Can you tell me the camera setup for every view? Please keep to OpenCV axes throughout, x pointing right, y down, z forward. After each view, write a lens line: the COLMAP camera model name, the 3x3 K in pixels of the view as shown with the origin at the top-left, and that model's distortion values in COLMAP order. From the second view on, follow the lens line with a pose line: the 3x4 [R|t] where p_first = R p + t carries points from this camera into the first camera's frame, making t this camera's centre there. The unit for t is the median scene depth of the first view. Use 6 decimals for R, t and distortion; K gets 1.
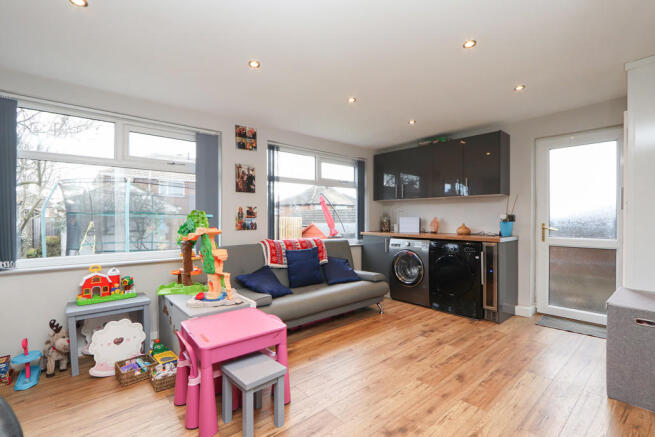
lens RADIAL K [[305.4, 0, 323.2], [0, 305.4, 218.8], [0, 0, 1]] dist [-0.011737, 0.001896]
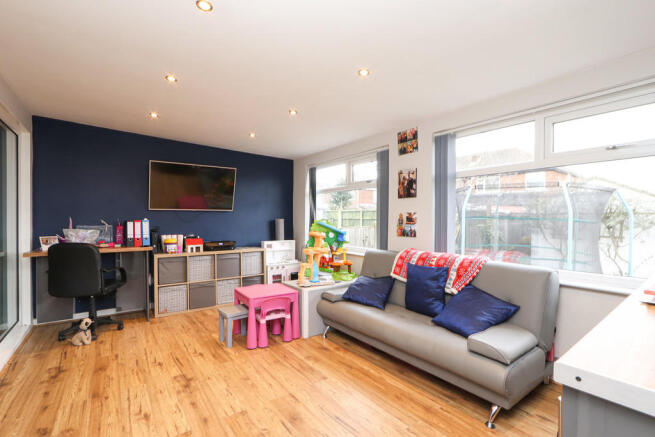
lens RADIAL K [[305.4, 0, 322.8], [0, 305.4, 220.5], [0, 0, 1]] dist [-0.011737, 0.001896]
pose [[-0.099217, 0.005968, -0.995048, 0.746781], [0.002513, 0.999980, 0.005747, -0.021610], [0.995063, -0.001931, -0.099230, 0.842426]]
